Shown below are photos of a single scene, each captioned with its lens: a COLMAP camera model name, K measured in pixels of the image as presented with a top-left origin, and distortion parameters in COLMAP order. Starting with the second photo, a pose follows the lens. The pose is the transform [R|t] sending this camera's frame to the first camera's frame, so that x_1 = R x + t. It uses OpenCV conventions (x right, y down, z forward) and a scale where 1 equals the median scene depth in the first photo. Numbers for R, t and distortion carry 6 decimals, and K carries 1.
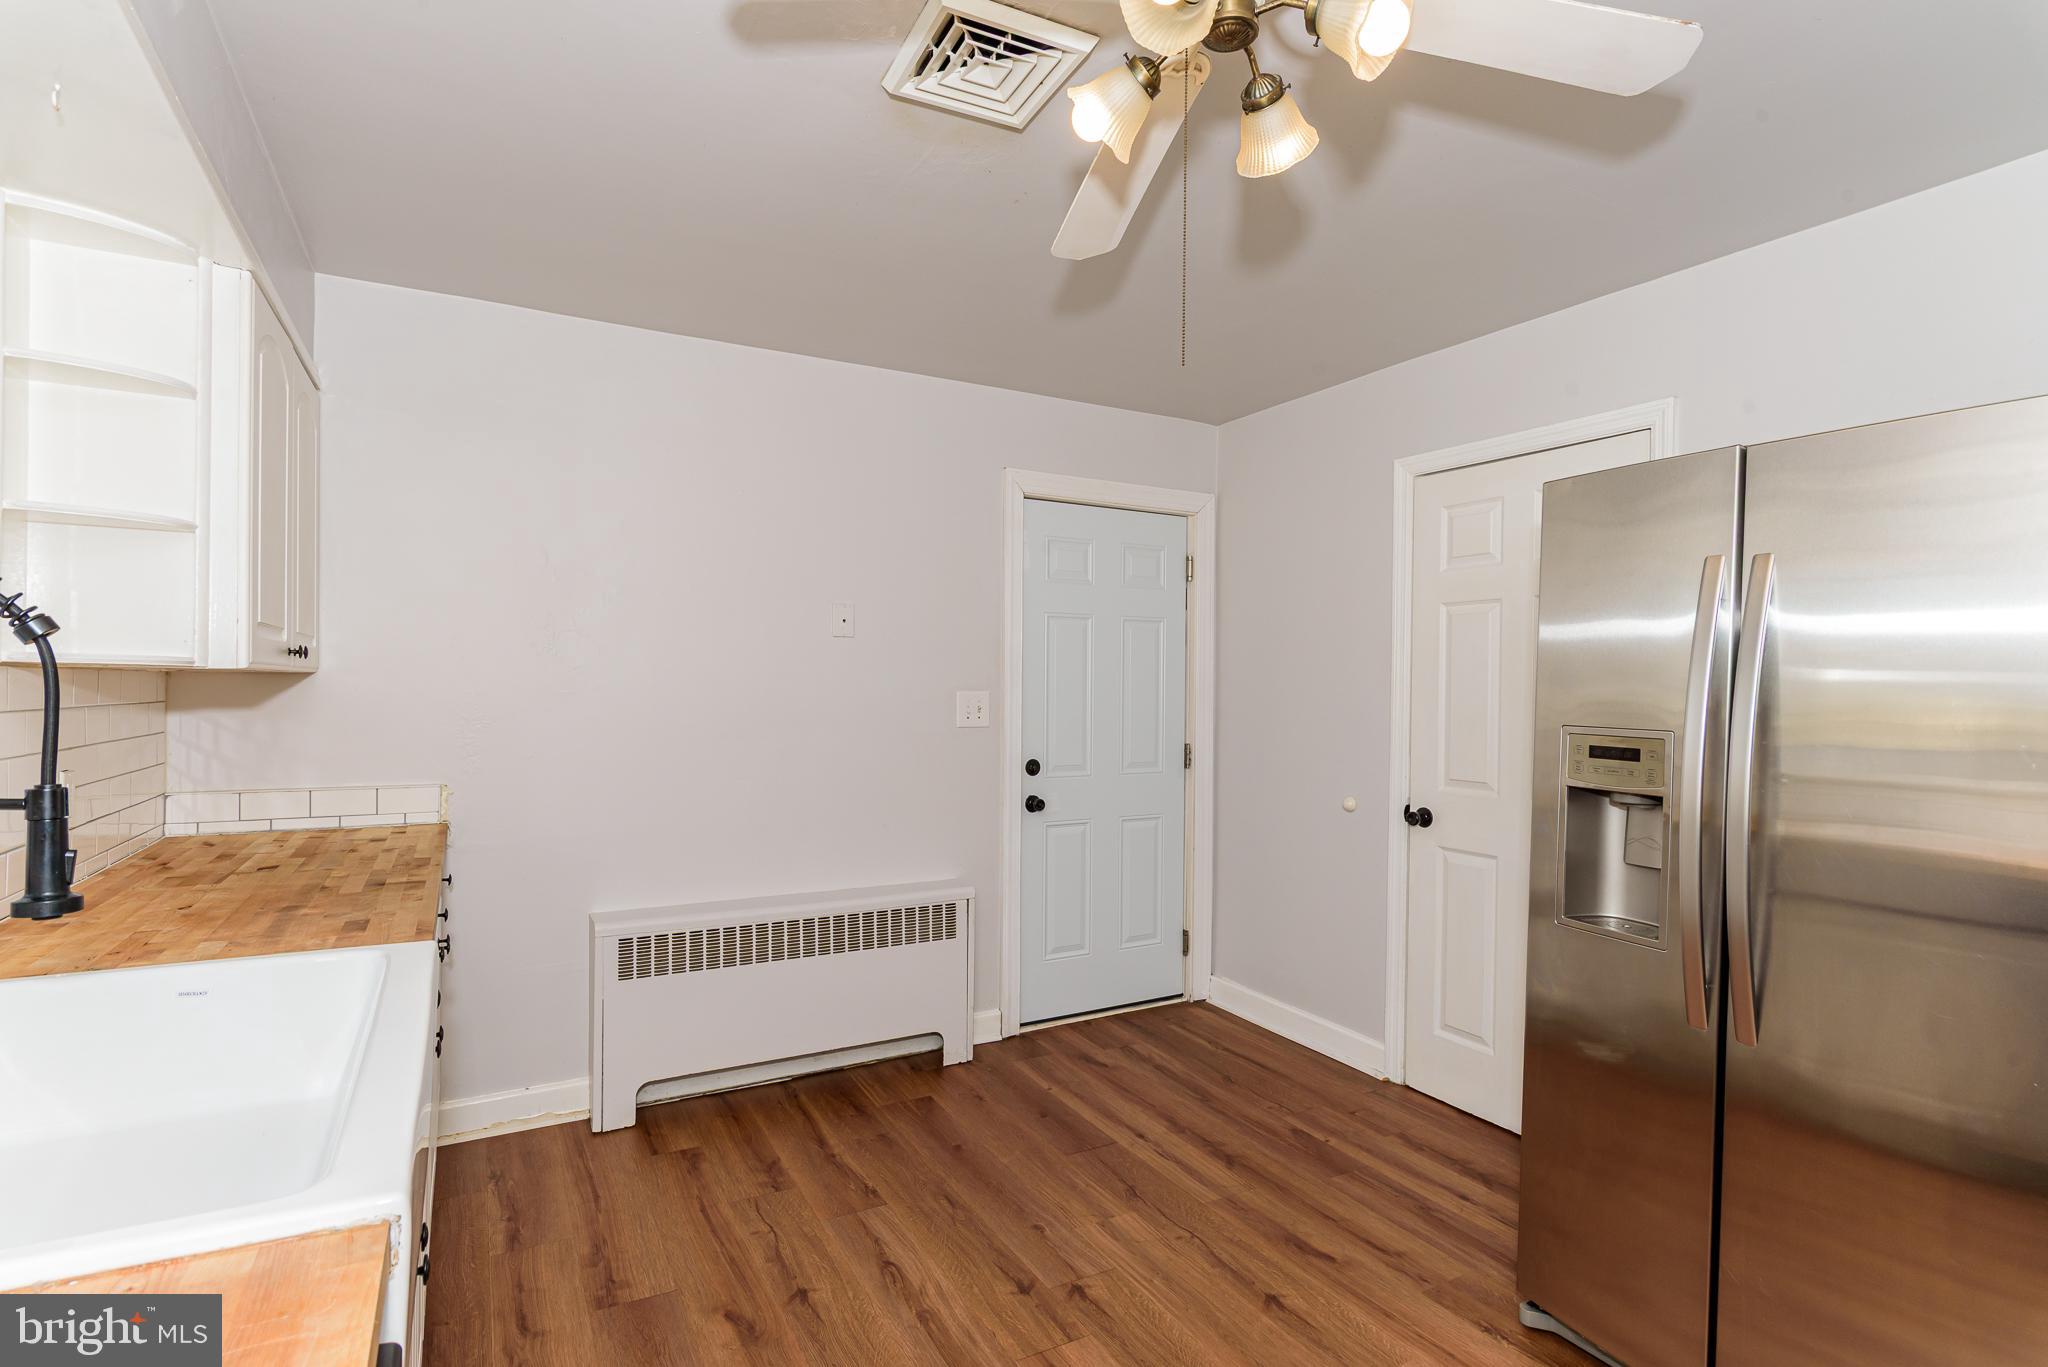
lens RADIAL K [[1004.2, 0, 1016.3], [0, 1004.2, 691.6], [0, 0, 1]] dist [0.002870, 0.000967]
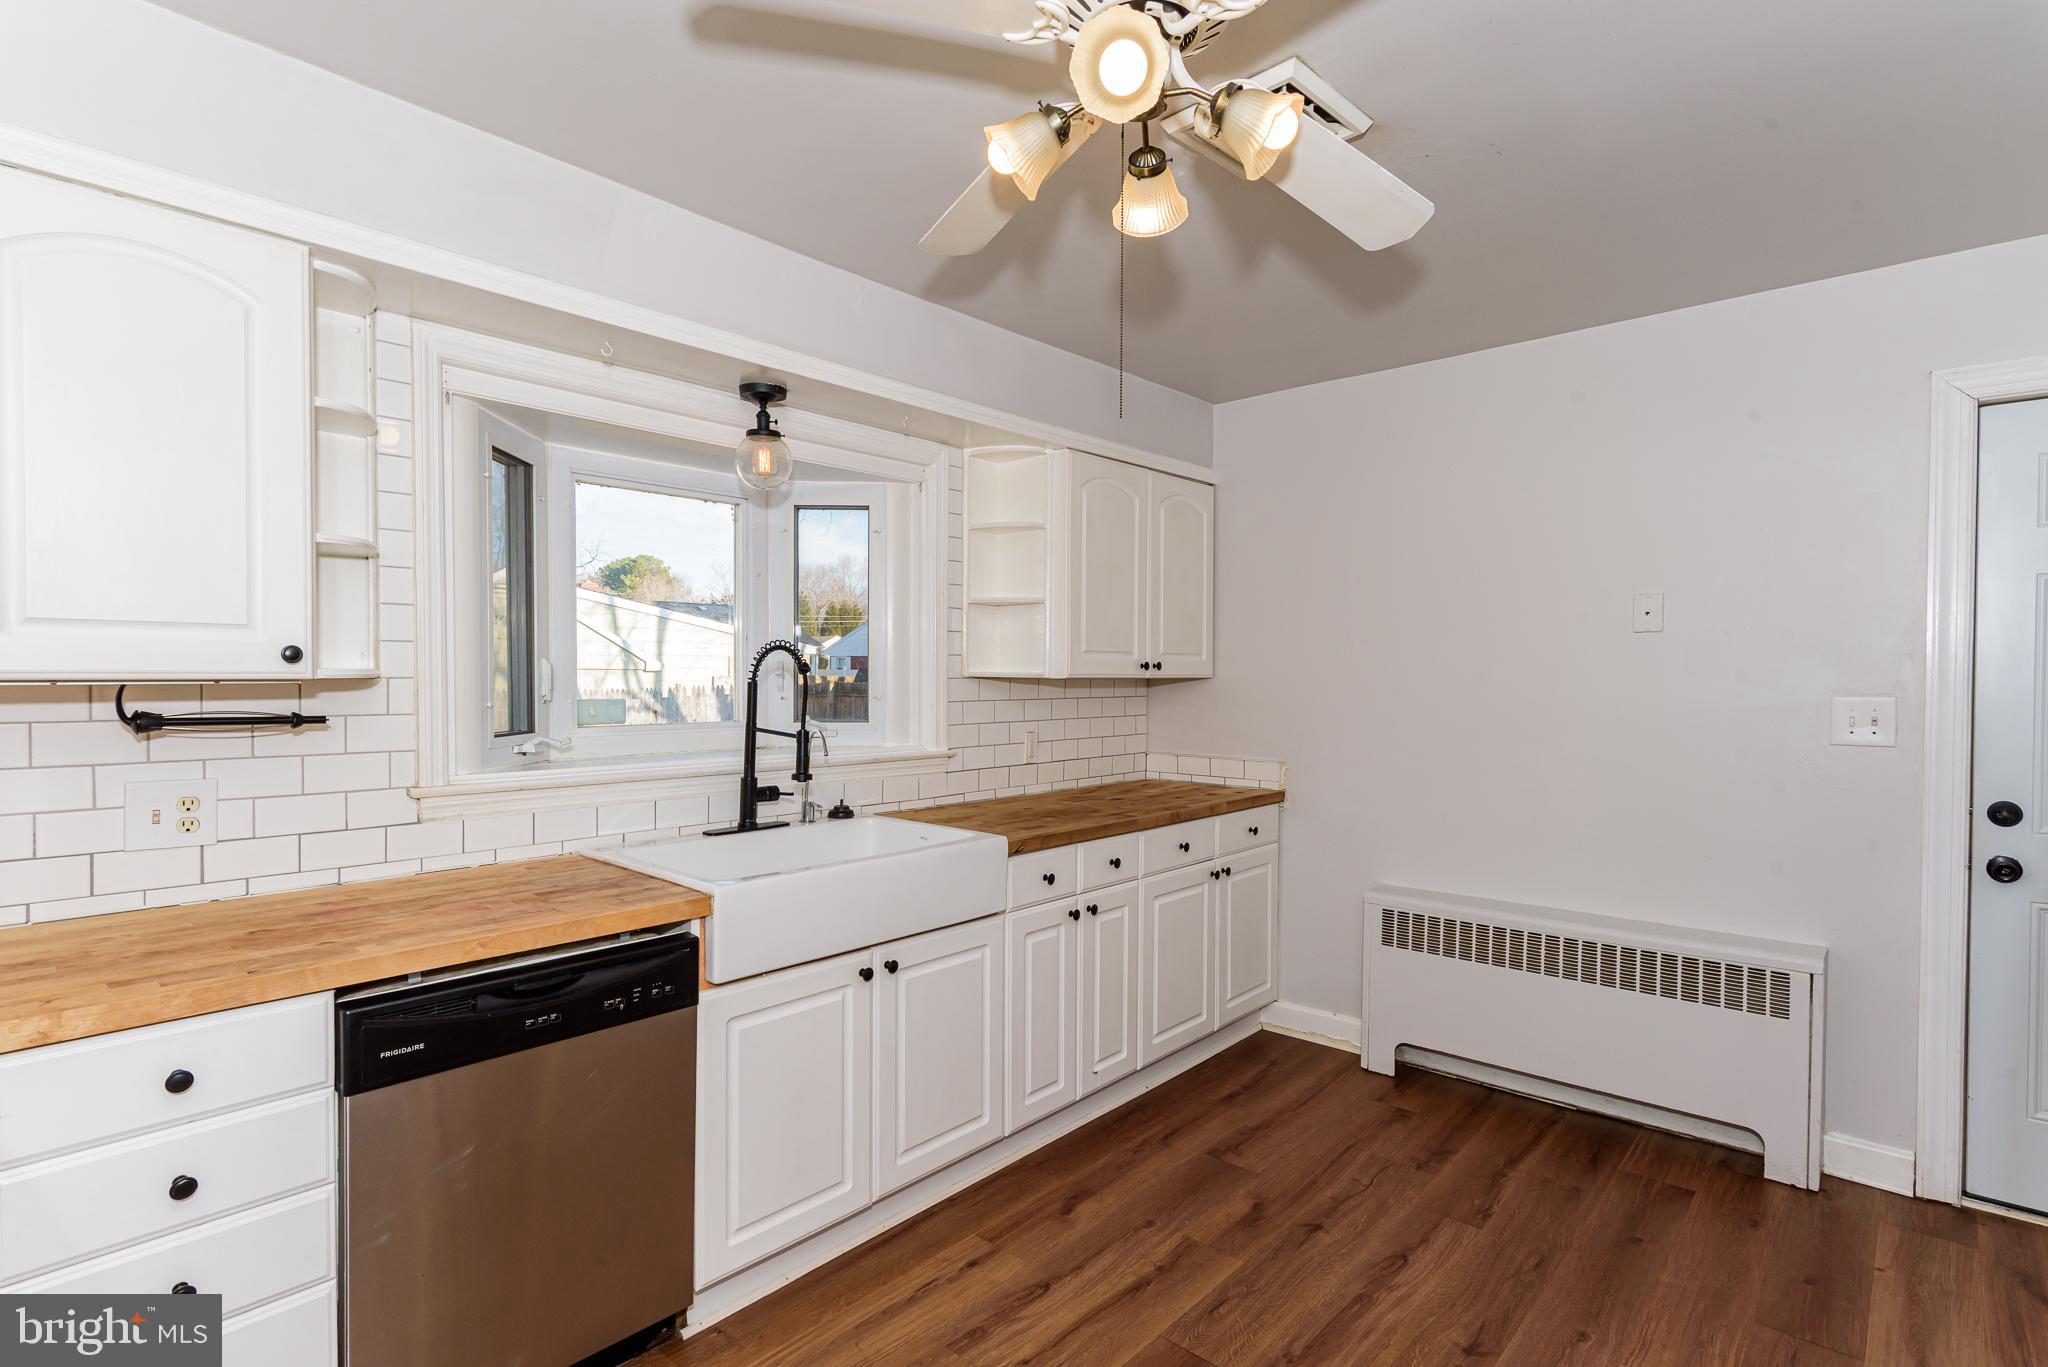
lens RADIAL K [[1004.2, 0, 1016.3], [0, 1004.2, 691.6], [0, 0, 1]] dist [0.002870, 0.000967]
pose [[0.330129, 0.009137, -0.943892, 0.549085], [-0.004140, 0.999958, 0.008232, -0.008761], [0.943927, 0.001190, 0.330153, 0.229311]]
